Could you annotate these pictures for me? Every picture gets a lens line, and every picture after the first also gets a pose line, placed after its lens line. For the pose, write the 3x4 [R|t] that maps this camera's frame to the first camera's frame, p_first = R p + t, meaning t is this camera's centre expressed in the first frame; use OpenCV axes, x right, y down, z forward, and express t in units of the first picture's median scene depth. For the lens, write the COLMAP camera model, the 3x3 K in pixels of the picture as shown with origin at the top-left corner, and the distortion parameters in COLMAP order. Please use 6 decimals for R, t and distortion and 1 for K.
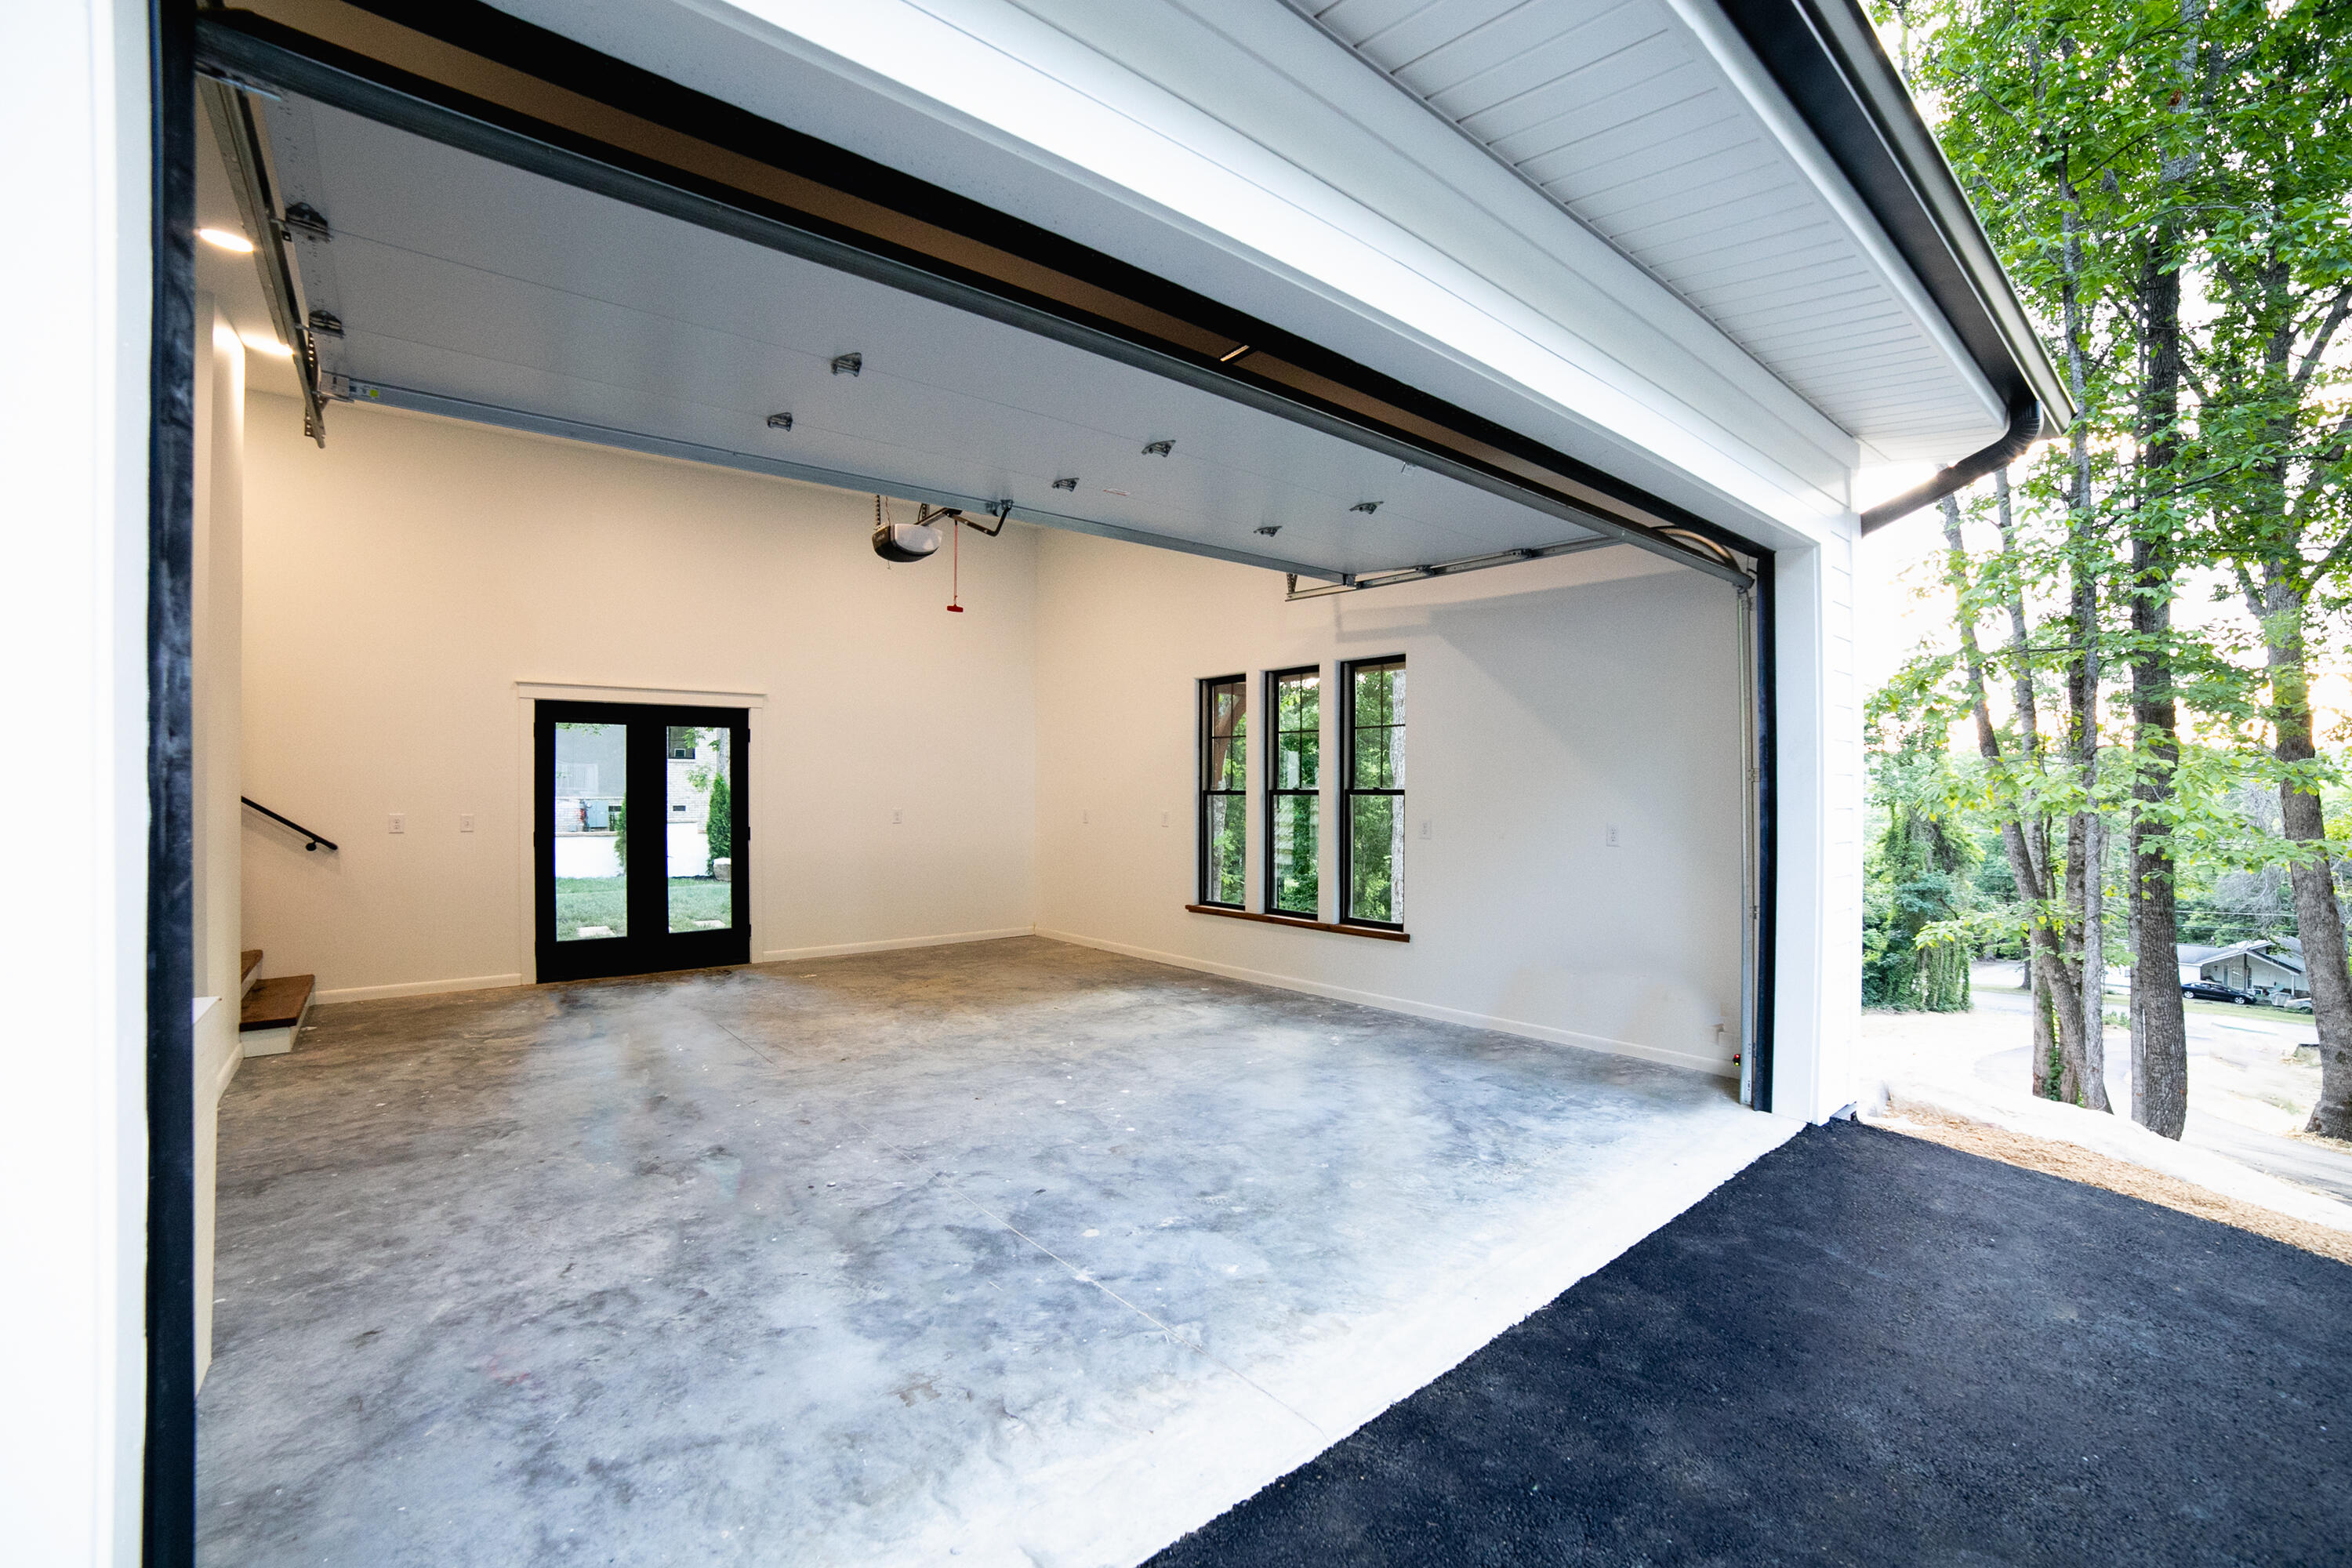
lens RADIAL K [[1119.0, 0, 1184.5], [0, 1119.0, 741.7], [0, 0, 1]] dist [-0.131770, 0.056241]
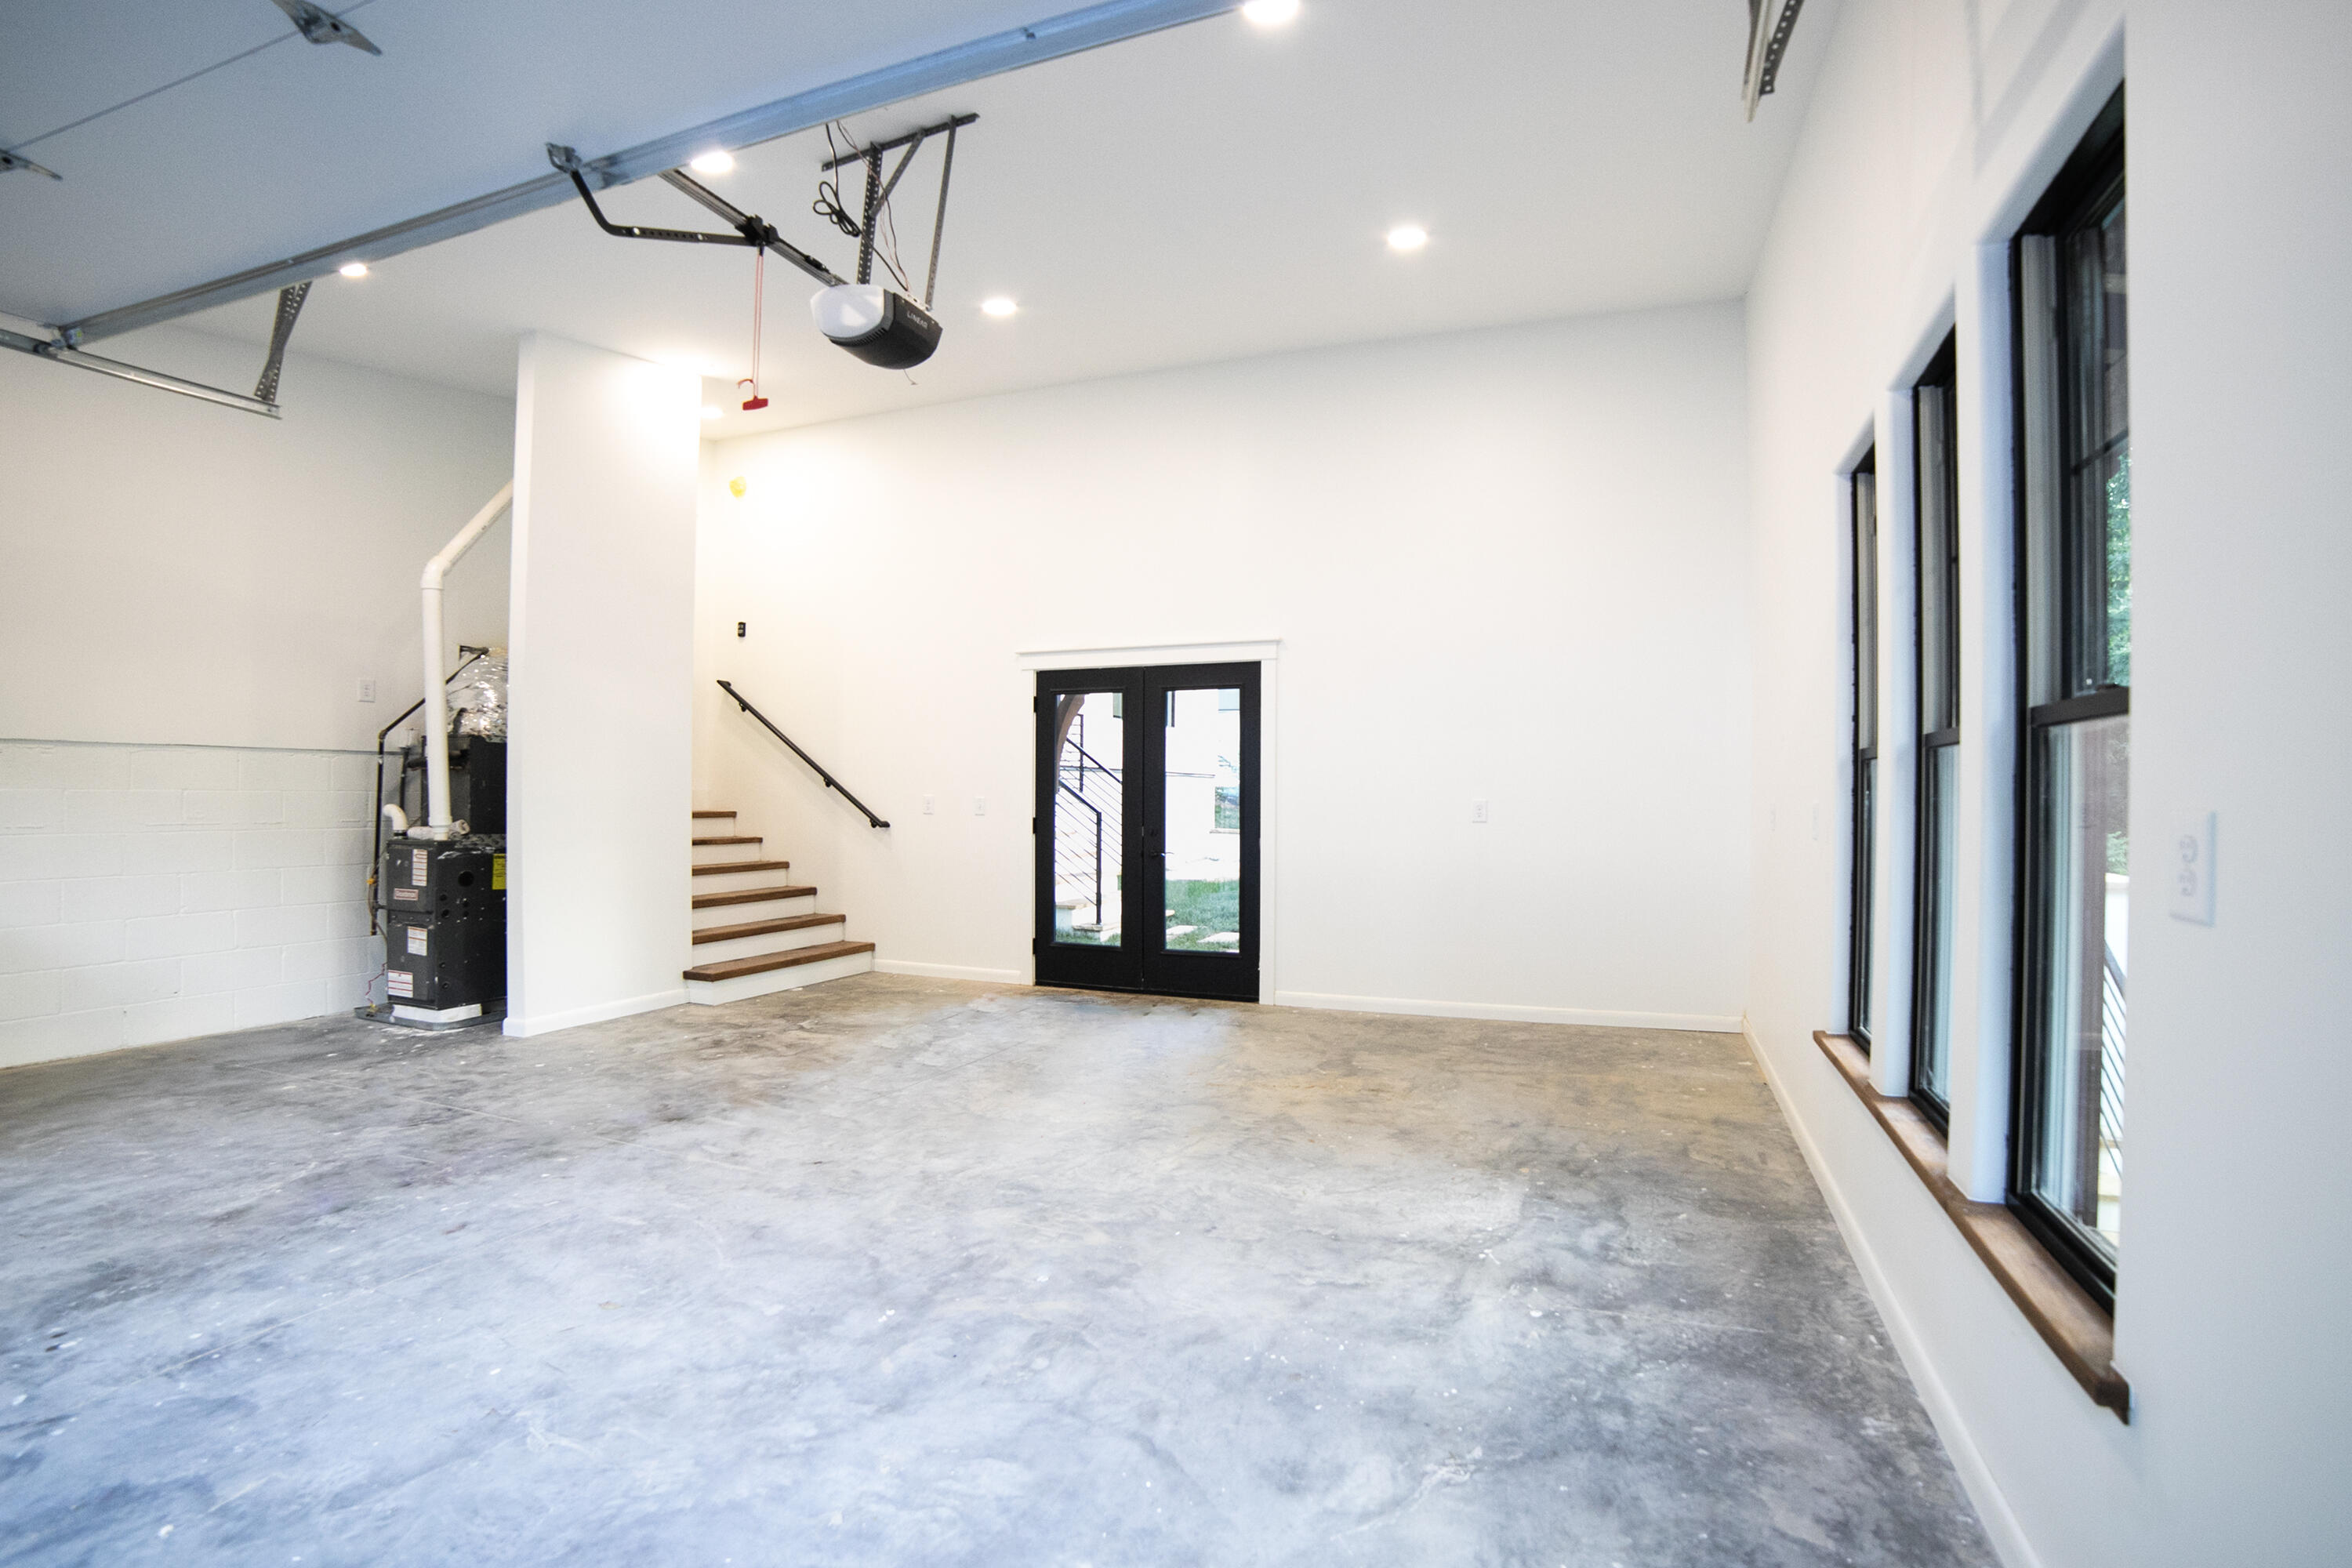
lens RADIAL K [[1081.6, 0, 1176.0], [0, 1081.6, 784.0], [0, 0, 1]] dist [-0.078010, 0.036567]
pose [[0.445039, -0.004390, -0.895500, 0.359687], [0.024194, 0.999682, 0.007123, 0.071826], [0.895184, -0.024835, 0.445004, 0.957166]]
